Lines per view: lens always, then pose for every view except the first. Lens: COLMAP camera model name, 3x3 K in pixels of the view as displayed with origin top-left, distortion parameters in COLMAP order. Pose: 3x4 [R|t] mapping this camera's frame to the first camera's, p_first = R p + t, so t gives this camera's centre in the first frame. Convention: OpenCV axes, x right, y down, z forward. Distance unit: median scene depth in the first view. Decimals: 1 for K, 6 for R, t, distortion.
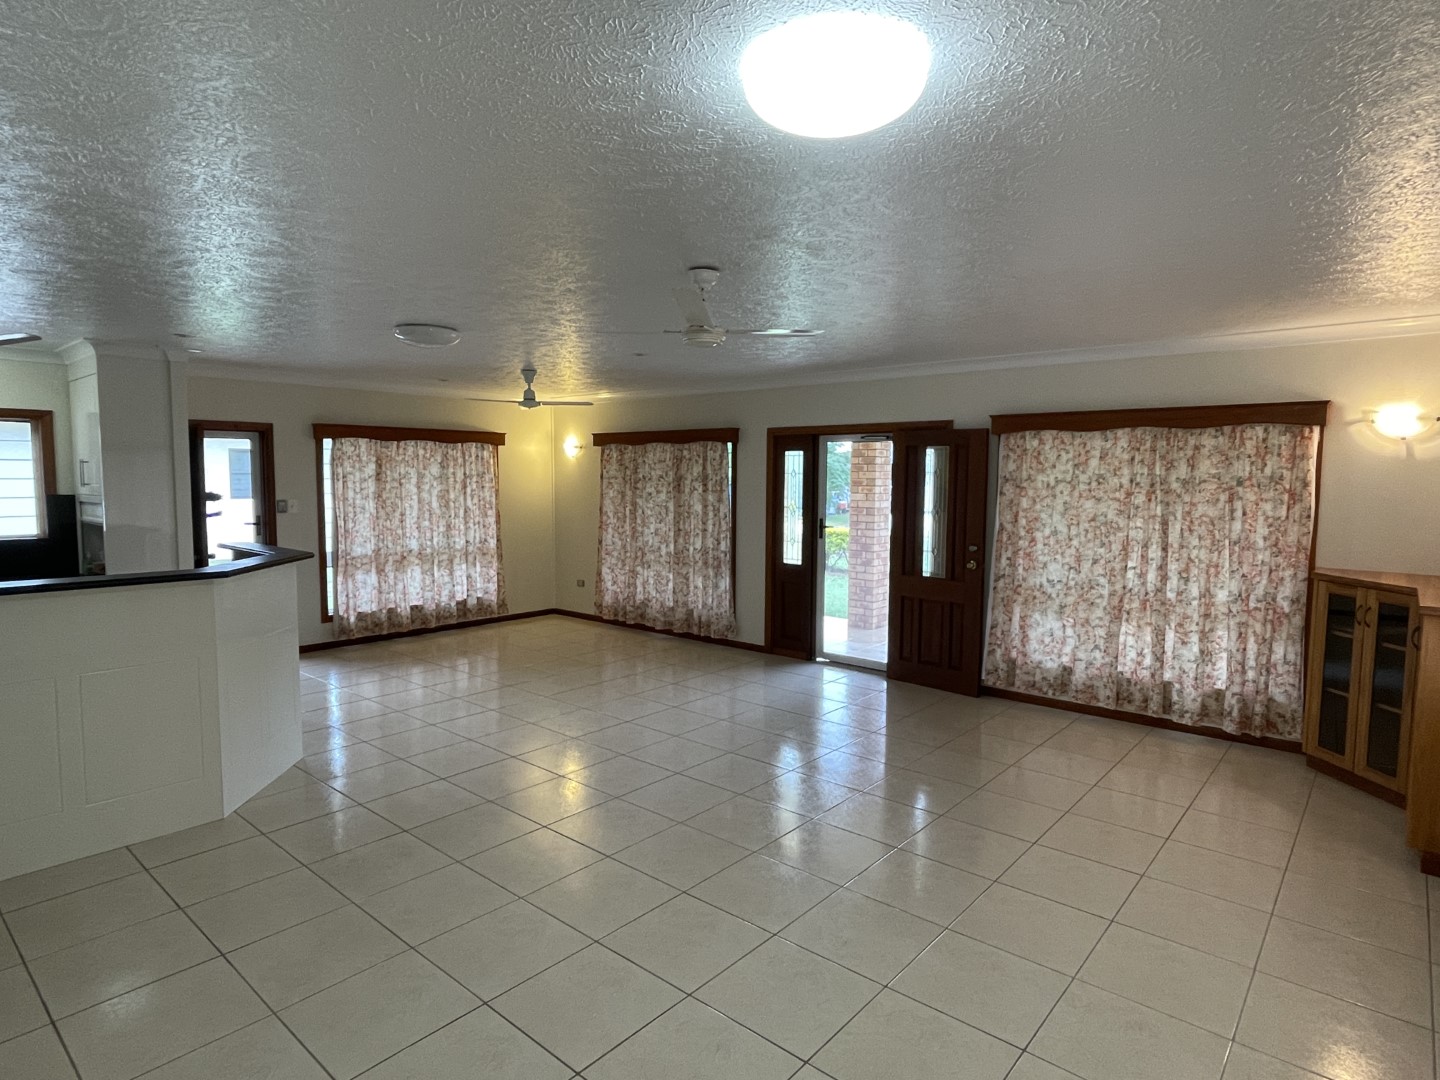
lens RADIAL K [[796.8, 0, 720.0], [0, 796.8, 540.0], [0, 0, 1]] dist [-0.001213, -0.001604]
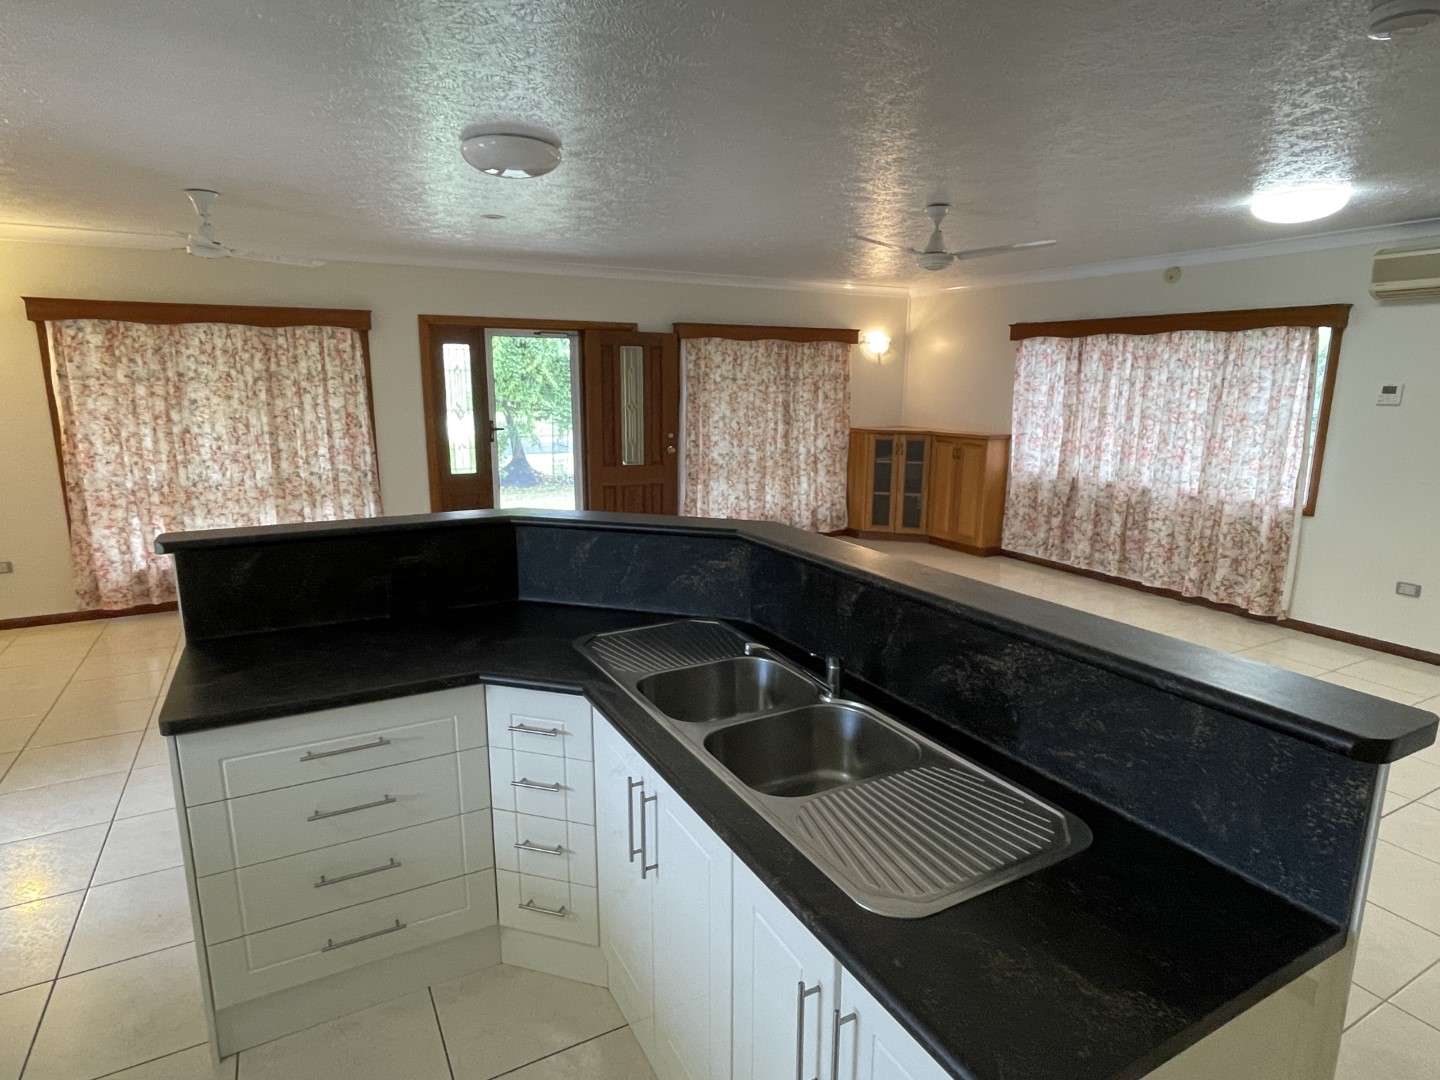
lens RADIAL K [[796.8, 0, 720.0], [0, 796.8, 540.0], [0, 0, 1]] dist [-0.001213, -0.001604]
pose [[0.351582, -0.193427, 0.915956, -0.805792], [0.072853, 0.981108, 0.179221, -0.045763], [-0.933318, 0.003719, 0.359032, 0.516943]]
